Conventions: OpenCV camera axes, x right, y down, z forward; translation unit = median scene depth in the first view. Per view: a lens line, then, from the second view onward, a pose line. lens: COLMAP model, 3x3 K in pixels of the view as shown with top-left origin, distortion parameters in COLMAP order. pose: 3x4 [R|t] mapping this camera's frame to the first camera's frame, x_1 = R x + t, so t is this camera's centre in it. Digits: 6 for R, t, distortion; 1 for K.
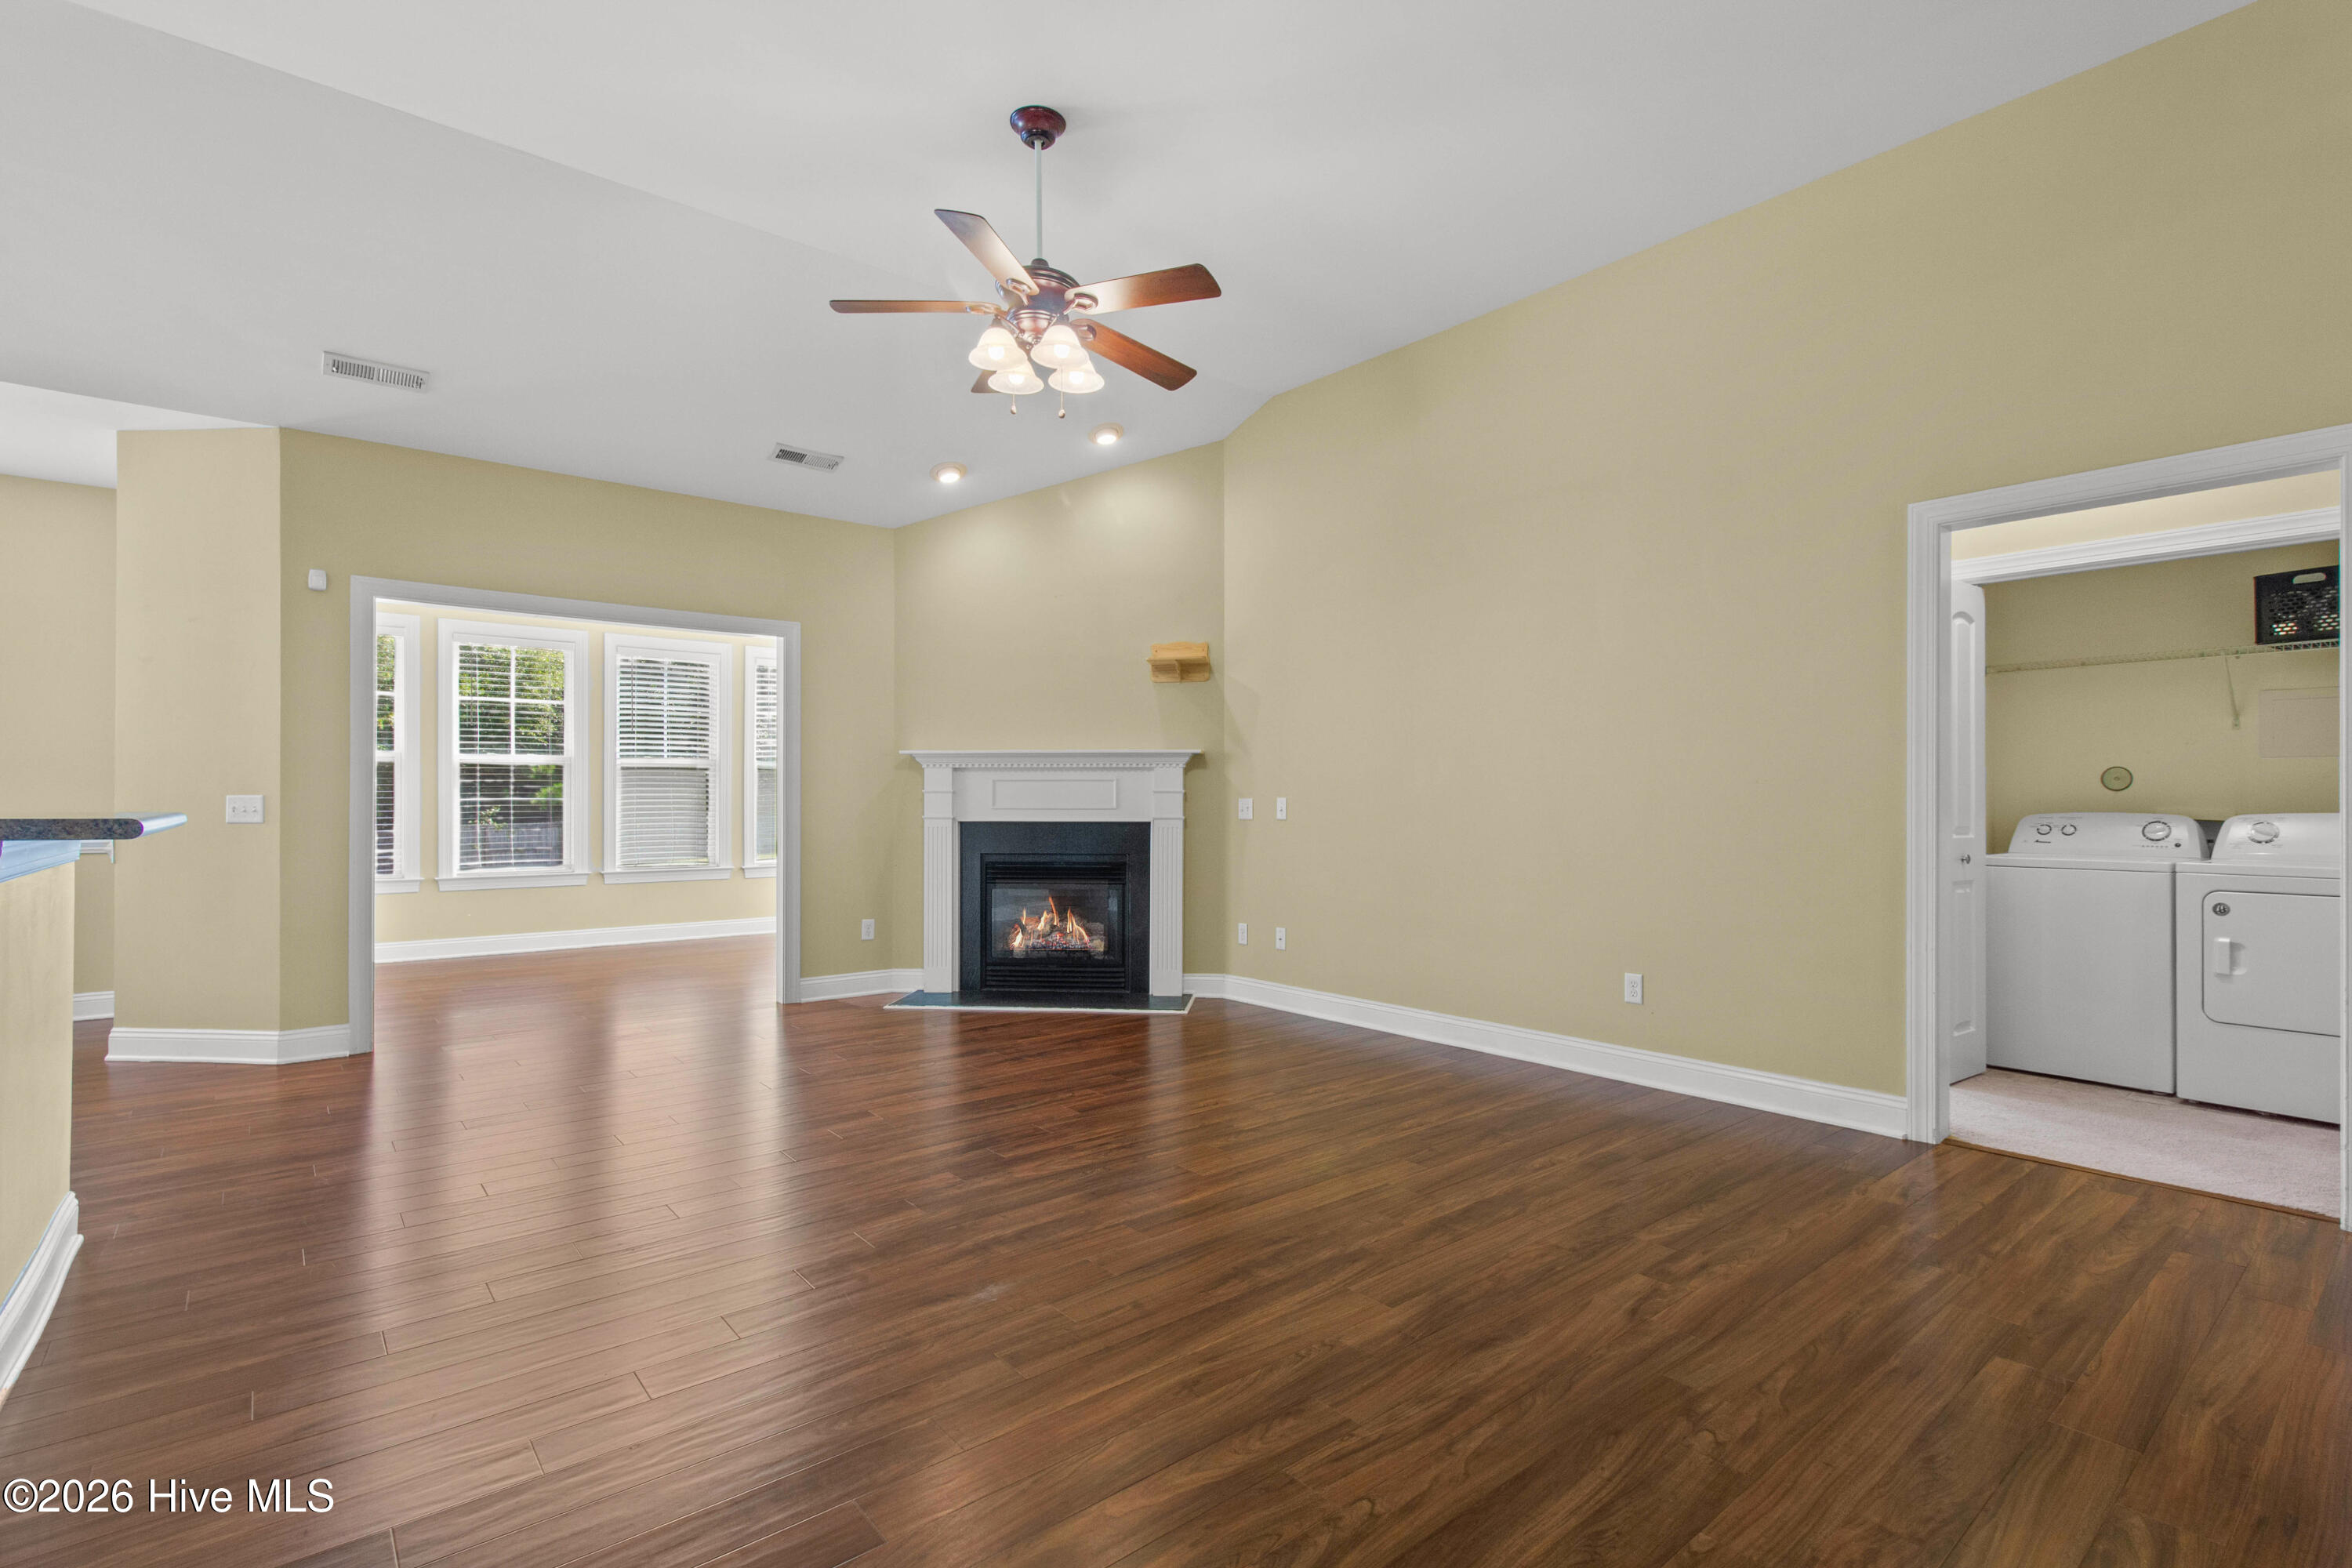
lens RADIAL K [[1100.4, 0, 1190.3], [0, 1100.4, 797.6], [0, 0, 1]] dist [0.002327, 0.001562]
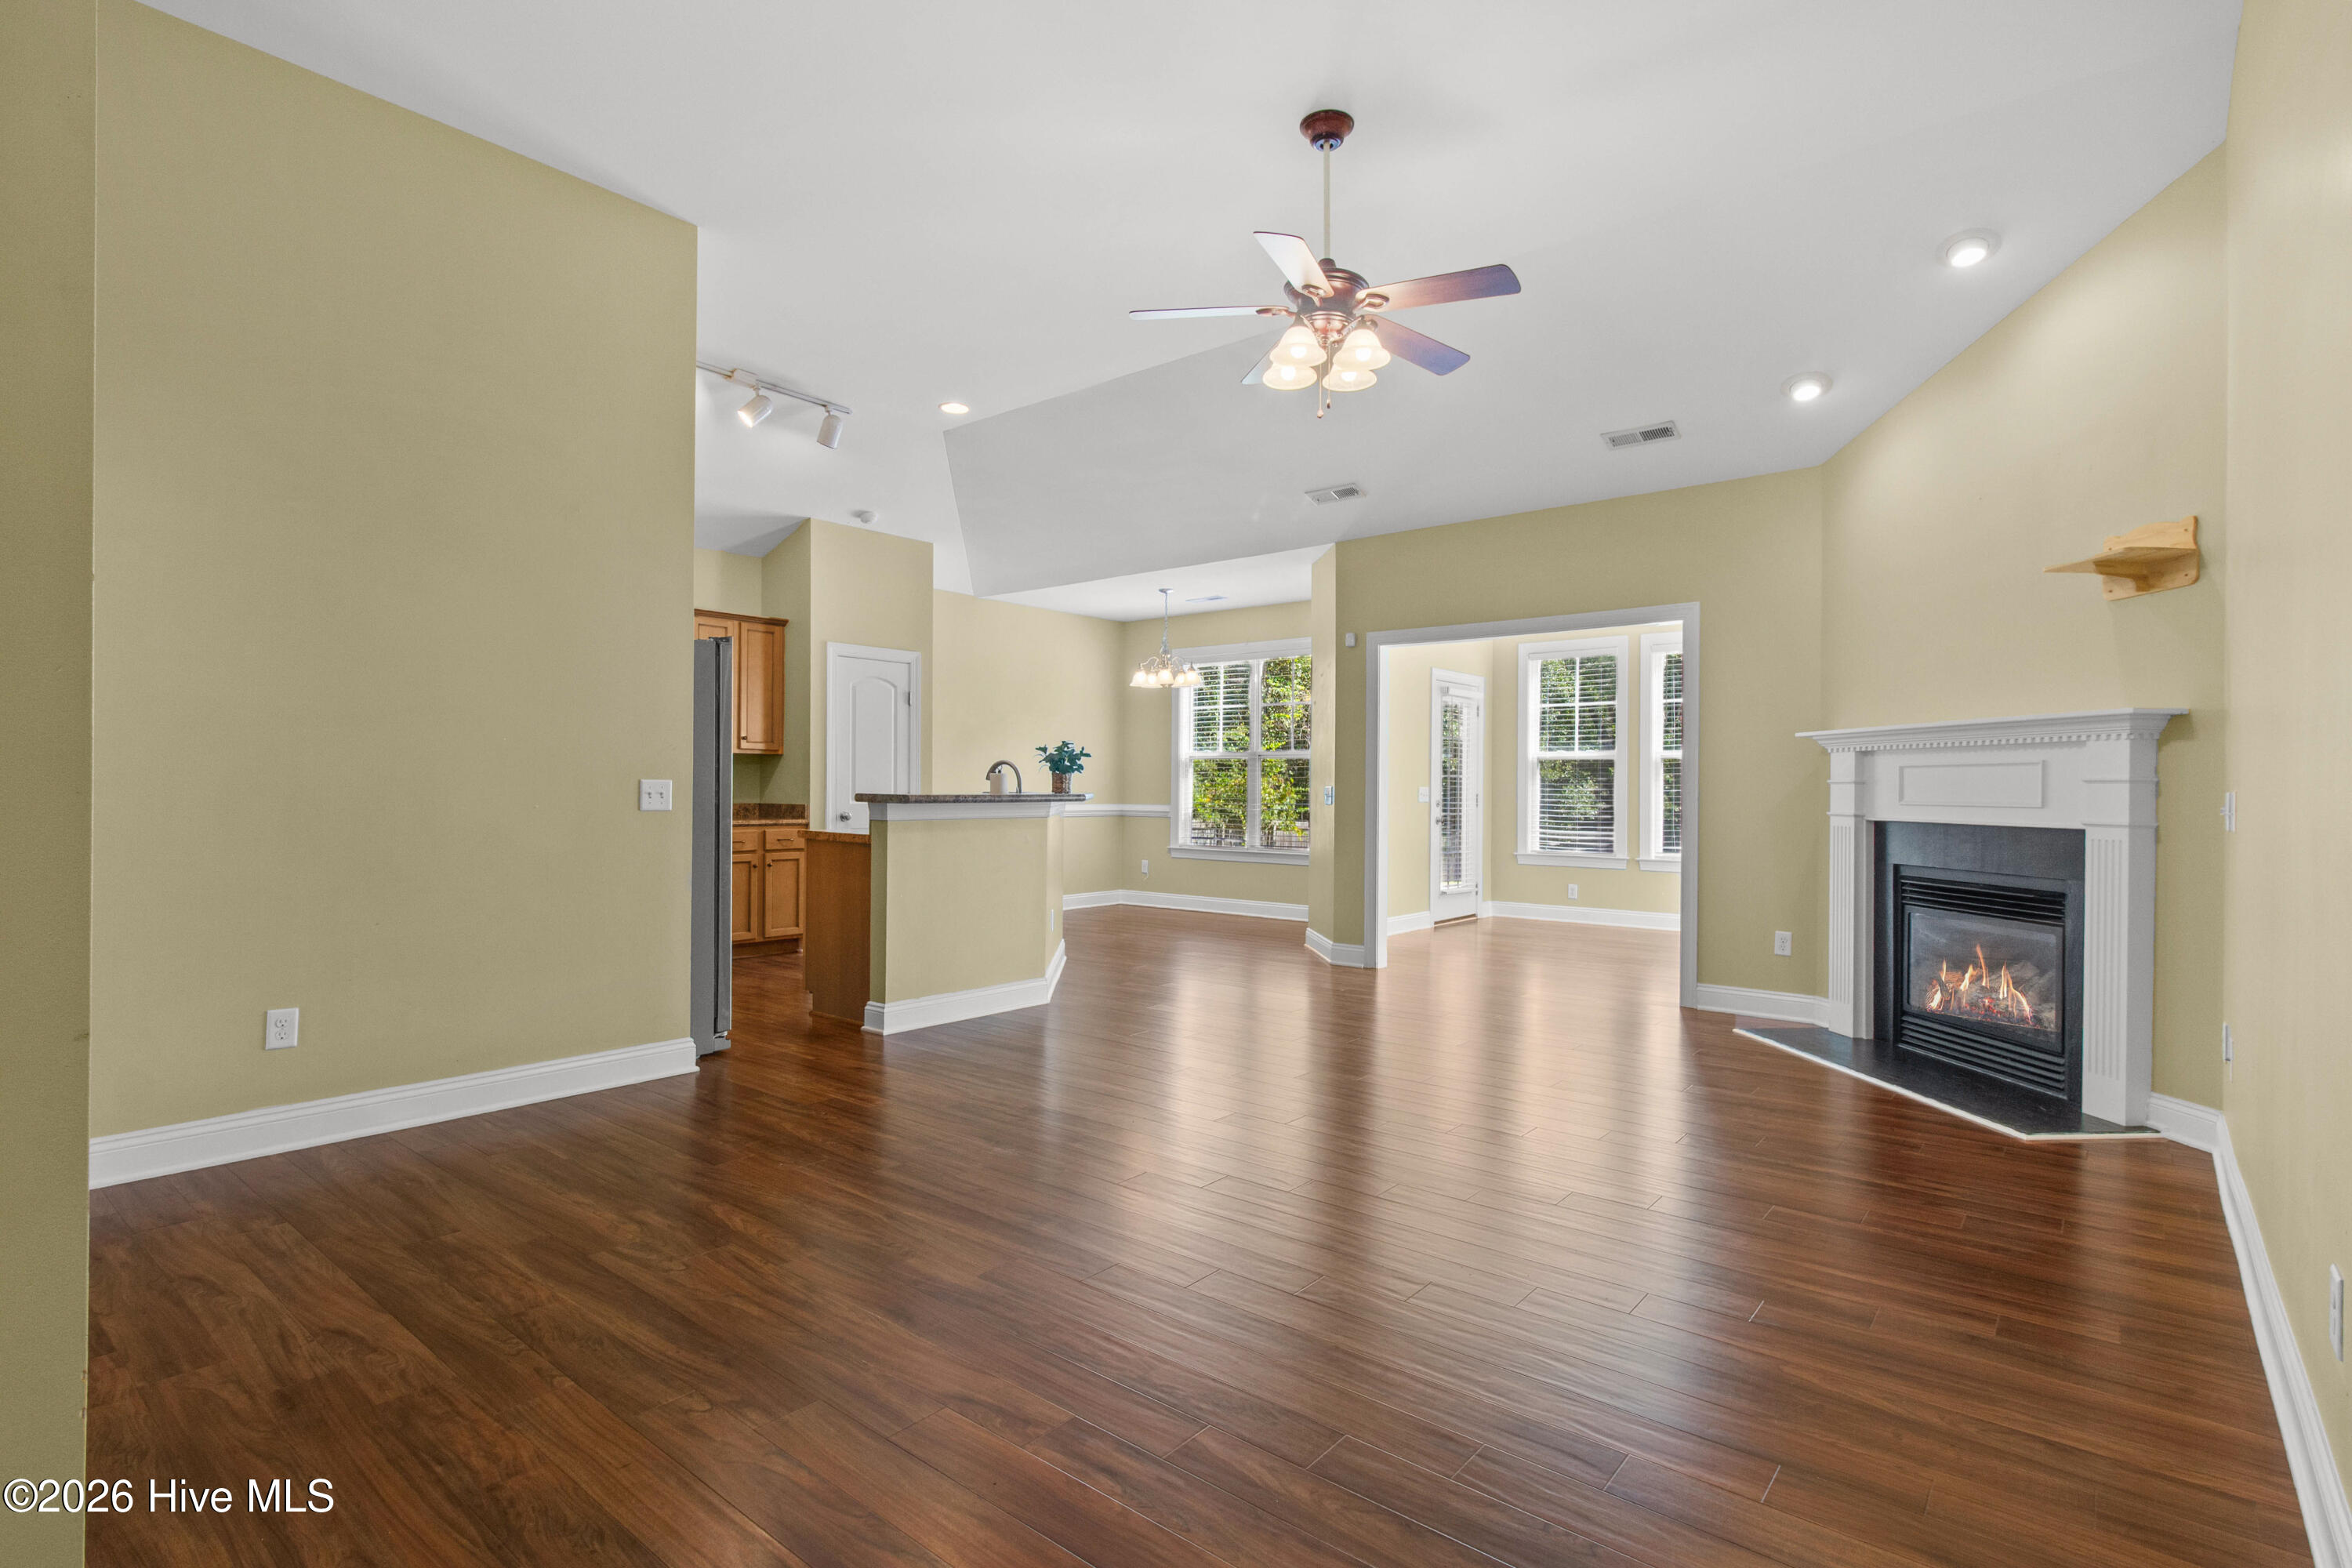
lens RADIAL K [[1100.4, 0, 1156.1], [0, 1100.4, 778.6], [0, 0, 1]] dist [0.002327, 0.001562]
pose [[0.179317, -0.007903, -0.983760, 0.476707], [-0.003907, 0.999954, -0.008745, 0.001075], [0.983784, 0.005411, 0.179278, 0.376874]]
